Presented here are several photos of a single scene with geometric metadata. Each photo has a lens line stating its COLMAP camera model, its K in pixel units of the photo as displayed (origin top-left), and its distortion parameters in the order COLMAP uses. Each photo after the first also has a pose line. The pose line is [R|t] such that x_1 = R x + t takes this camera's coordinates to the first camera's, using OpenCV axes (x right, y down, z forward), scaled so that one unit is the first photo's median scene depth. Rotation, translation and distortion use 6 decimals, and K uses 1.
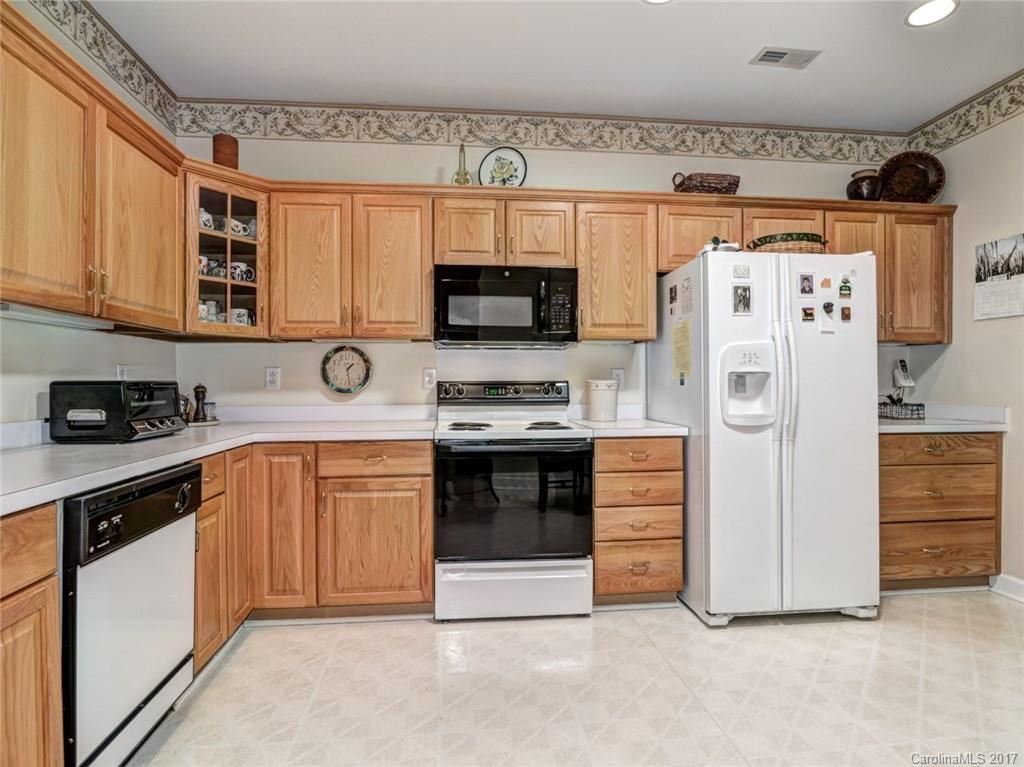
lens RADIAL K [[540.3, 0, 501.4], [0, 540.3, 382.0], [0, 0, 1]] dist [-0.009396, -0.002332]
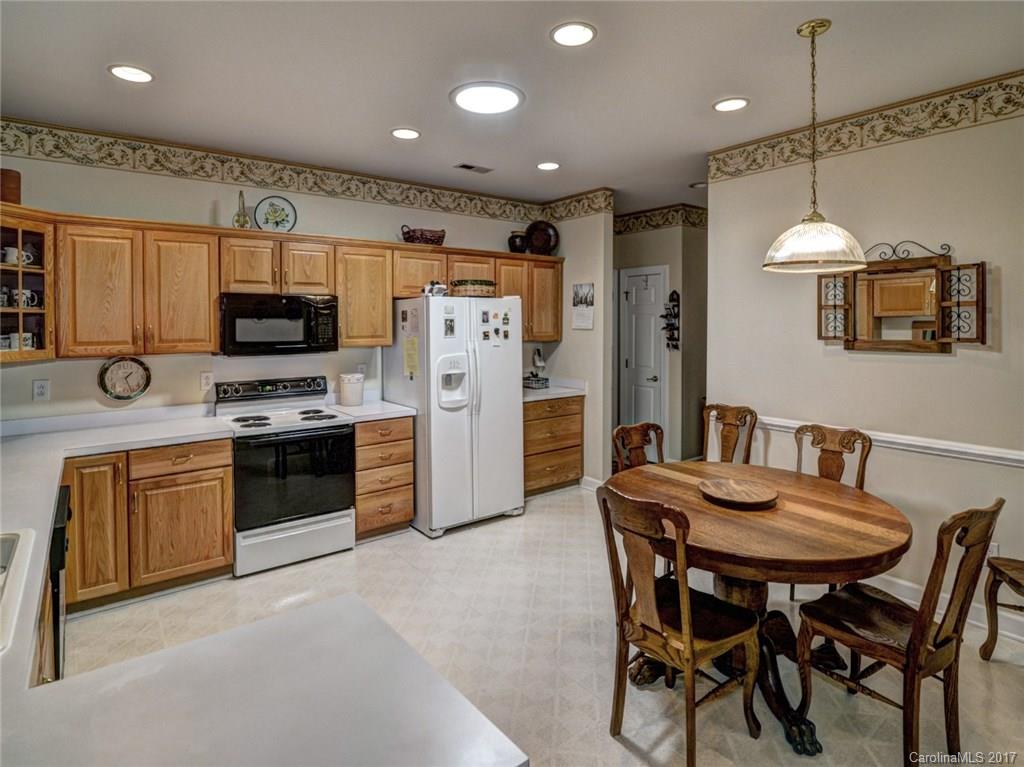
lens RADIAL K [[540.3, 0, 494.0], [0, 540.3, 324.2], [0, 0, 1]] dist [-0.009396, -0.002332]
pose [[0.860860, -0.004784, 0.508820, -0.217716], [0.003694, 0.999988, 0.003151, -0.148476], [-0.508829, -0.000833, 0.860867, -0.377615]]
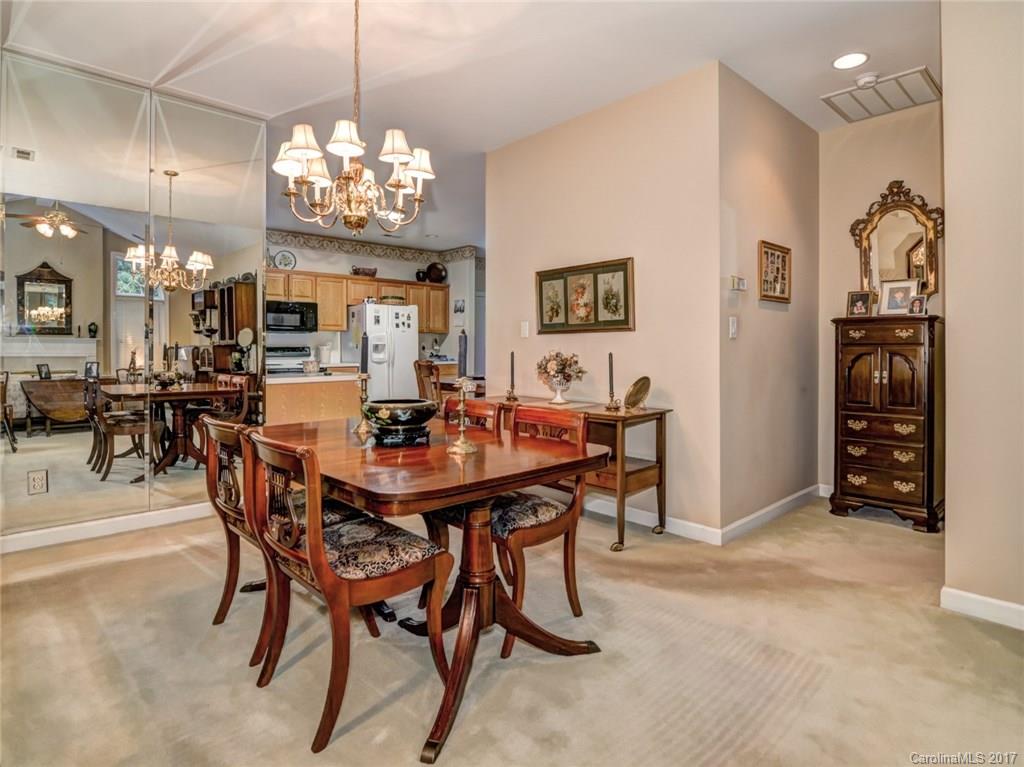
lens RADIAL K [[540.3, 0, 507.6], [0, 540.3, 350.3], [0, 0, 1]] dist [-0.009396, -0.002332]
pose [[0.803886, -0.004506, 0.594766, -0.692619], [-0.003520, 0.999918, 0.012332, -0.021102], [-0.594773, -0.012007, 0.803804, -1.690393]]
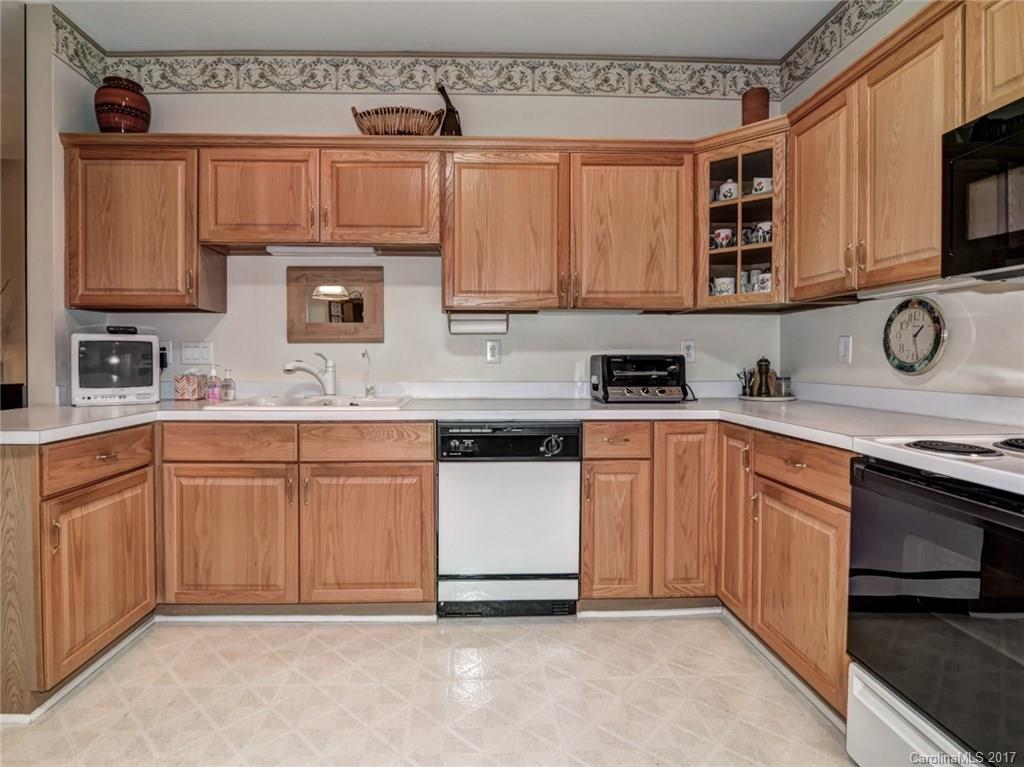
lens RADIAL K [[540.3, 0, 476.2], [0, 540.3, 364.7], [0, 0, 1]] dist [-0.009396, -0.002332]
pose [[-0.068189, 0.014265, -0.997570, 0.439456], [0.003009, 0.999896, 0.014093, 0.001986], [0.997668, -0.002040, -0.068225, 0.569106]]
